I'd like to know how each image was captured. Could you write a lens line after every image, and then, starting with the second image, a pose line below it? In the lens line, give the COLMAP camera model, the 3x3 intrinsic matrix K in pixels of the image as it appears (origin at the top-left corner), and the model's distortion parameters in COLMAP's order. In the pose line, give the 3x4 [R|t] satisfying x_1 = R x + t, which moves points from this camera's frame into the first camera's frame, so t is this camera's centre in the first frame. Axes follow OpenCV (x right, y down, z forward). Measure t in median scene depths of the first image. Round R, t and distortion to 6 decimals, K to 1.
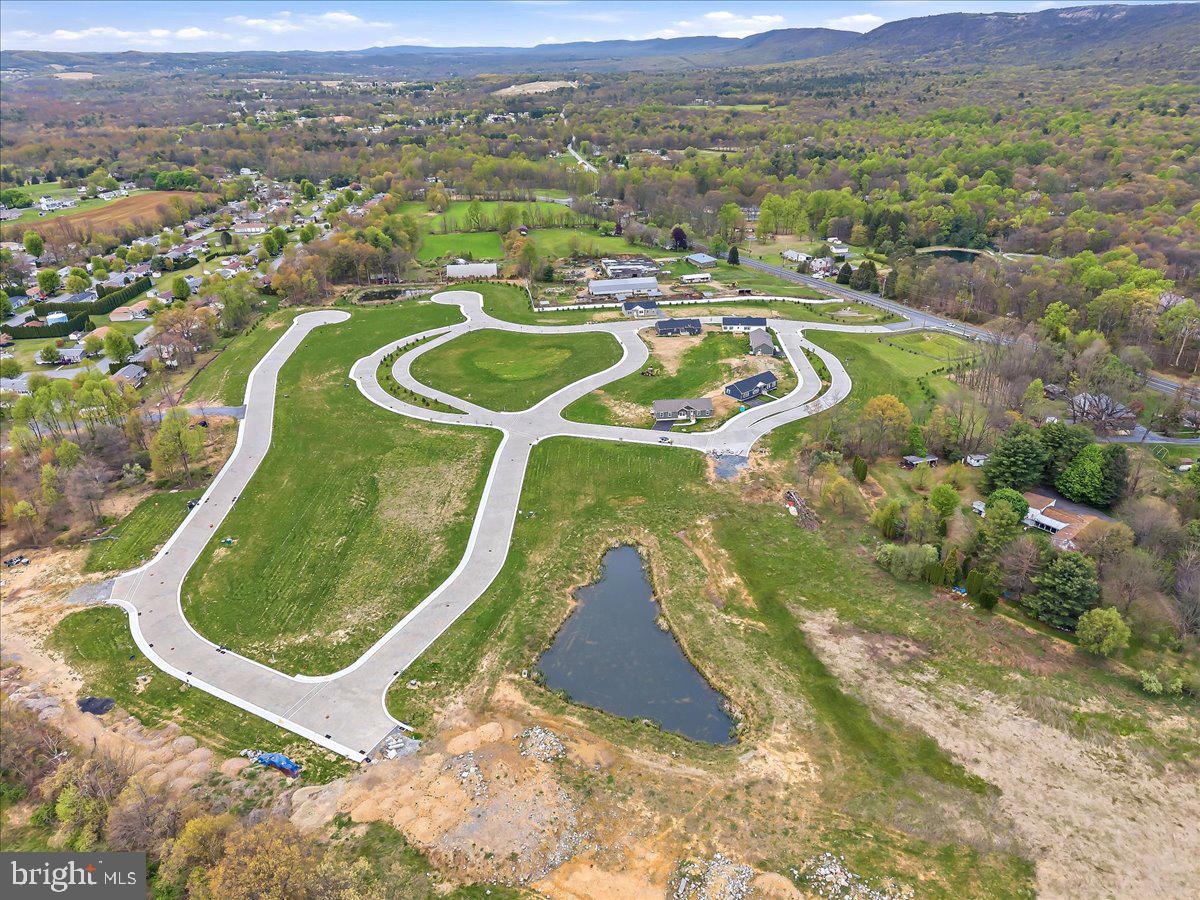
lens RADIAL K [[799.7, 0, 600.0], [0, 799.7, 450.0], [0, 0, 1]] dist [0.059588, -0.080028]
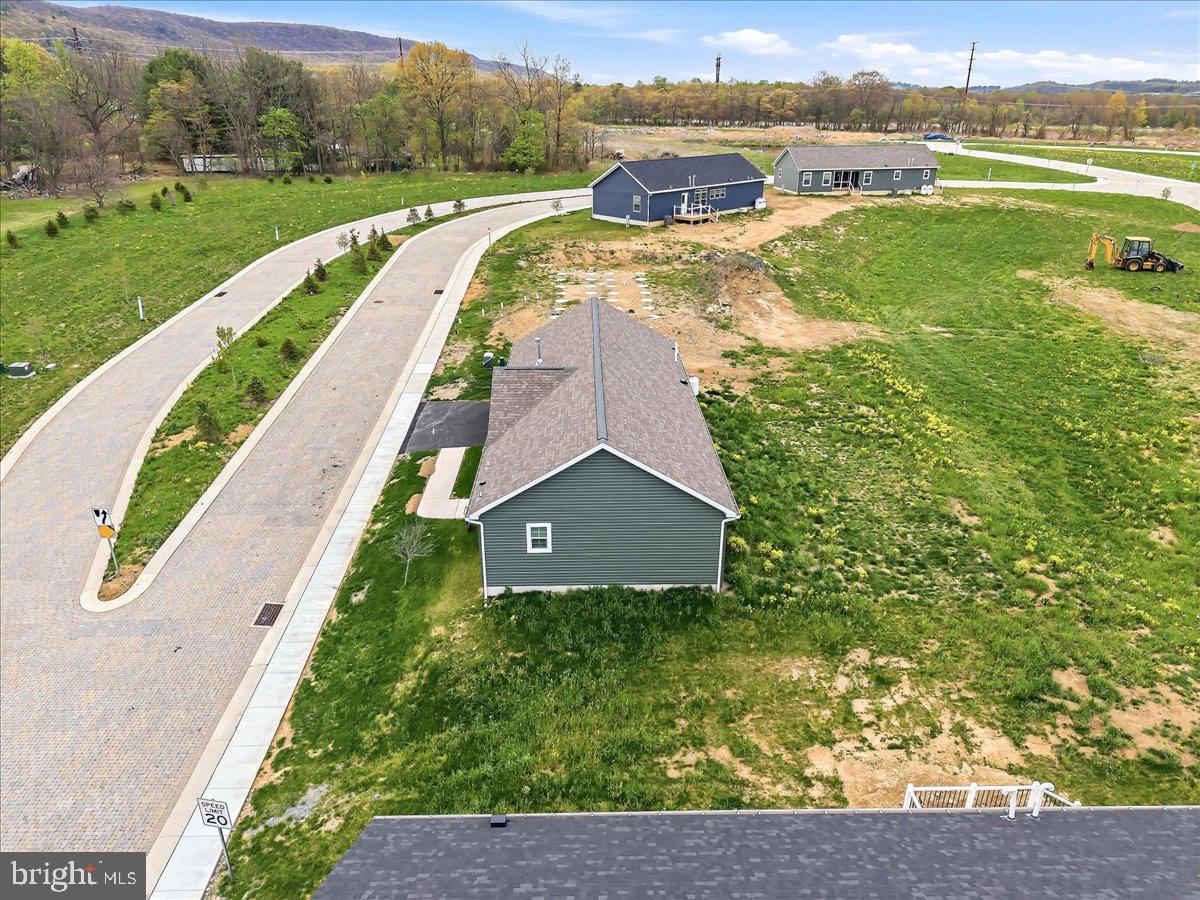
lens RADIAL K [[803.2, 0, 601.6], [0, 803.2, 446.1], [0, 0, 1]] dist [0.030896, -0.032934]
pose [[-0.995633, 0.047459, -0.080391, 0.248957], [-0.031116, 0.643187, 0.765077, -0.249382], [0.088017, 0.764237, -0.638901, 1.270880]]
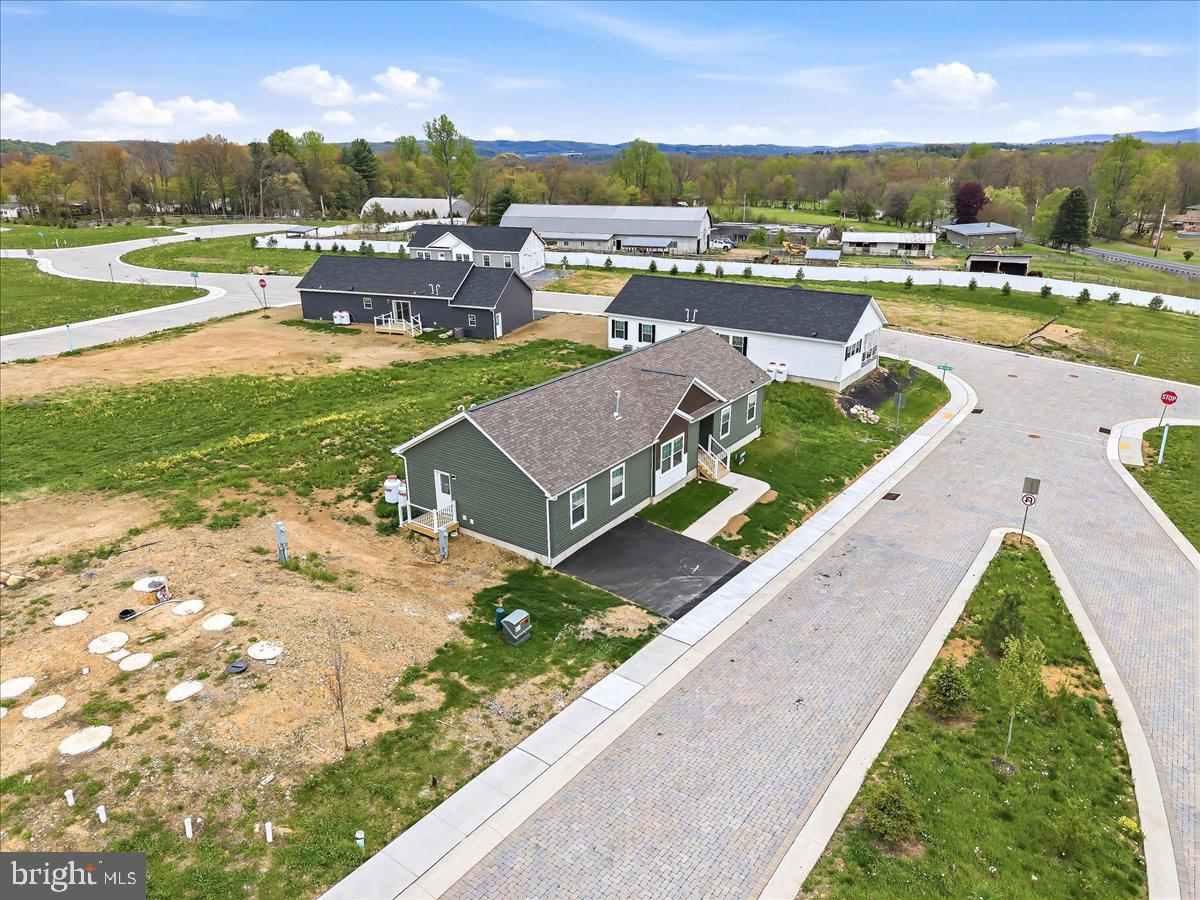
lens RADIAL K [[799.7, 0, 600.0], [0, 799.7, 450.0], [0, 0, 1]] dist [0.059588, -0.080028]
pose [[0.856043, 0.186818, -0.481964, 0.305200], [-0.233547, 0.971594, -0.038209, -0.150313], [0.461135, 0.145270, 0.875358, 1.072326]]
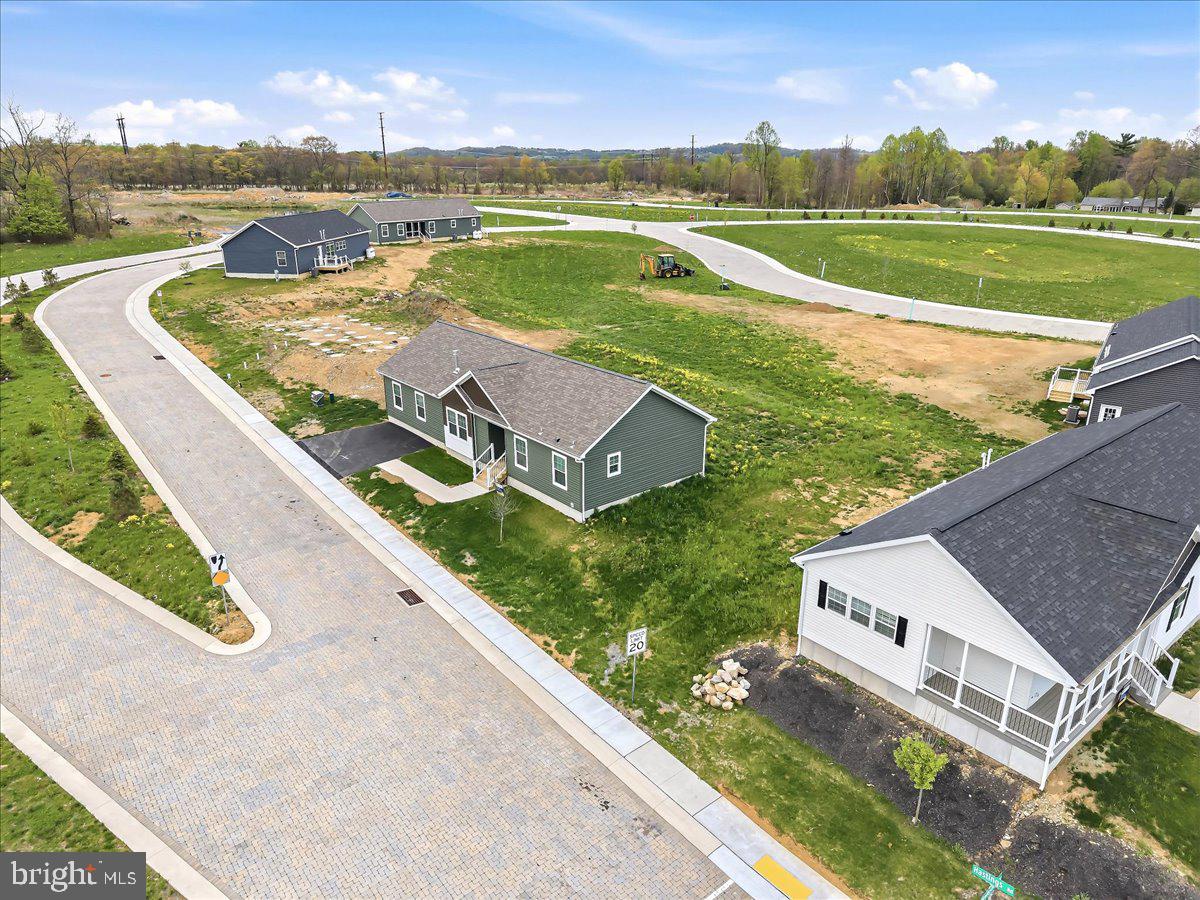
lens RADIAL K [[799.7, 0, 600.0], [0, 799.7, 450.0], [0, 0, 1]] dist [0.059588, -0.080028]
pose [[-0.720336, 0.248460, -0.647599, 0.330741], [-0.300089, 0.730109, 0.613911, -0.251159], [0.625350, 0.636559, -0.451364, 1.274101]]
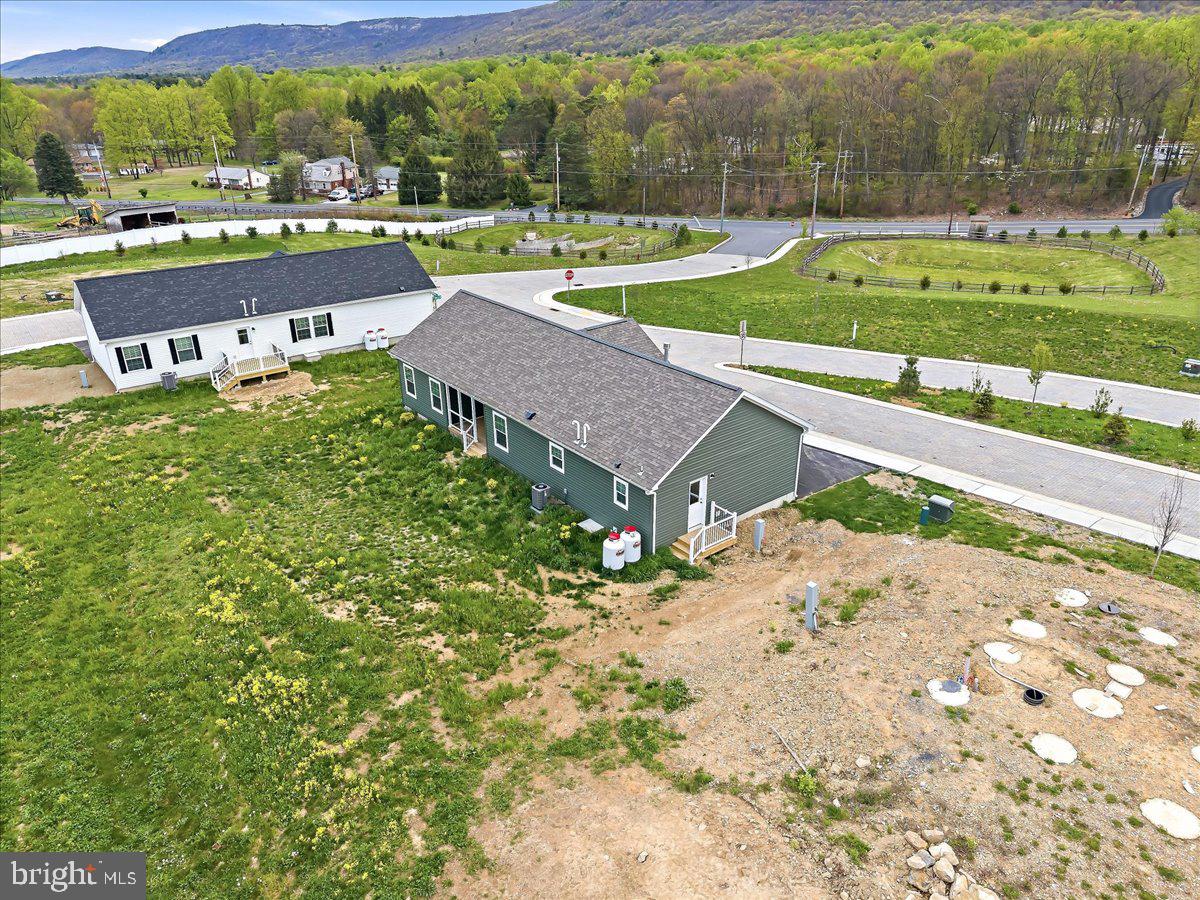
lens RADIAL K [[799.7, 0, 600.0], [0, 799.7, 450.0], [0, 0, 1]] dist [0.059588, -0.080028]
pose [[0.733139, -0.273278, 0.622757, 0.162784], [0.297631, 0.952292, 0.067499, -0.159945], [-0.611492, 0.135866, 0.779498, 1.093106]]
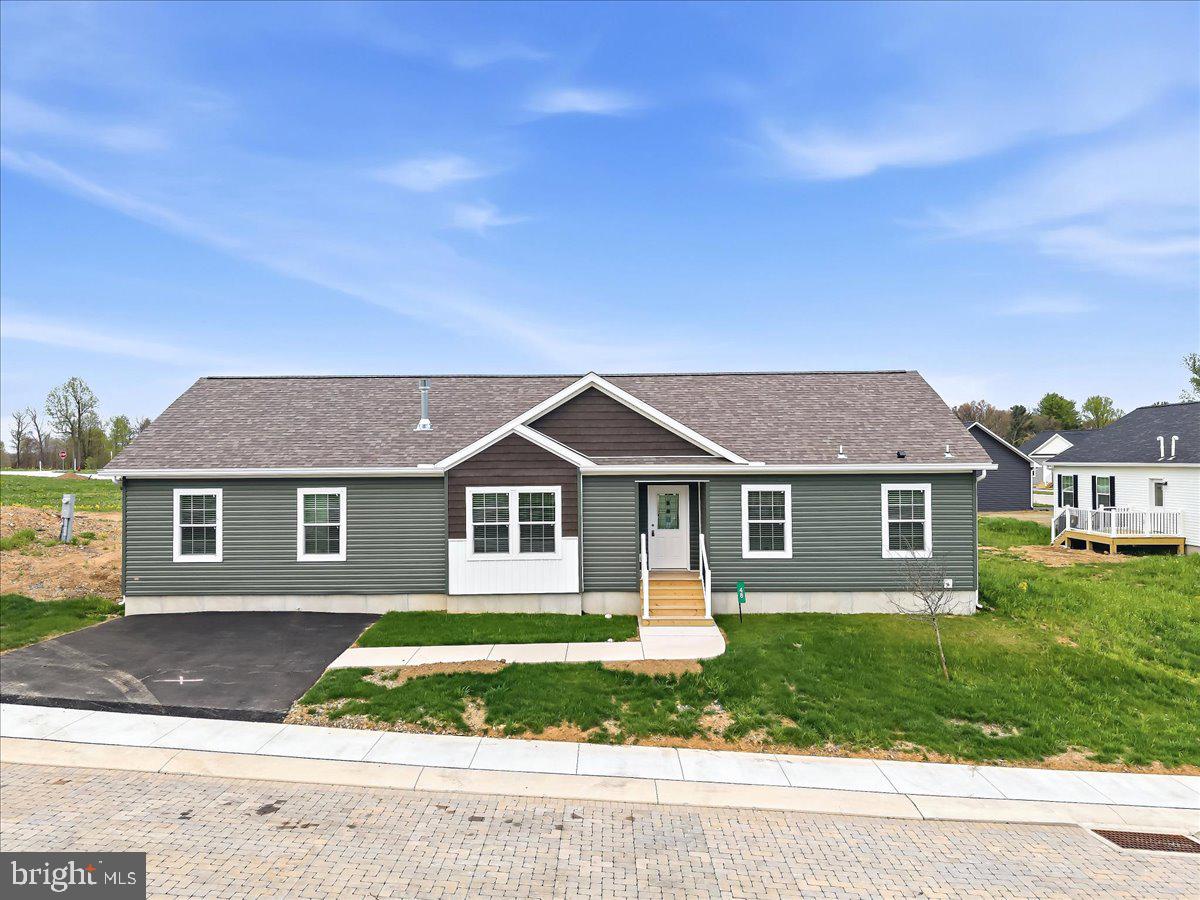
lens RADIAL K [[804.3, 0, 611.4], [0, 804.3, 449.8], [0, 0, 1]] dist [0.007914, 0.000317]
pose [[0.069528, -0.000030, -0.997580, 0.315699], [-0.437687, 0.898609, -0.030532, -0.163529], [0.896435, 0.438751, 0.062466, 1.189441]]
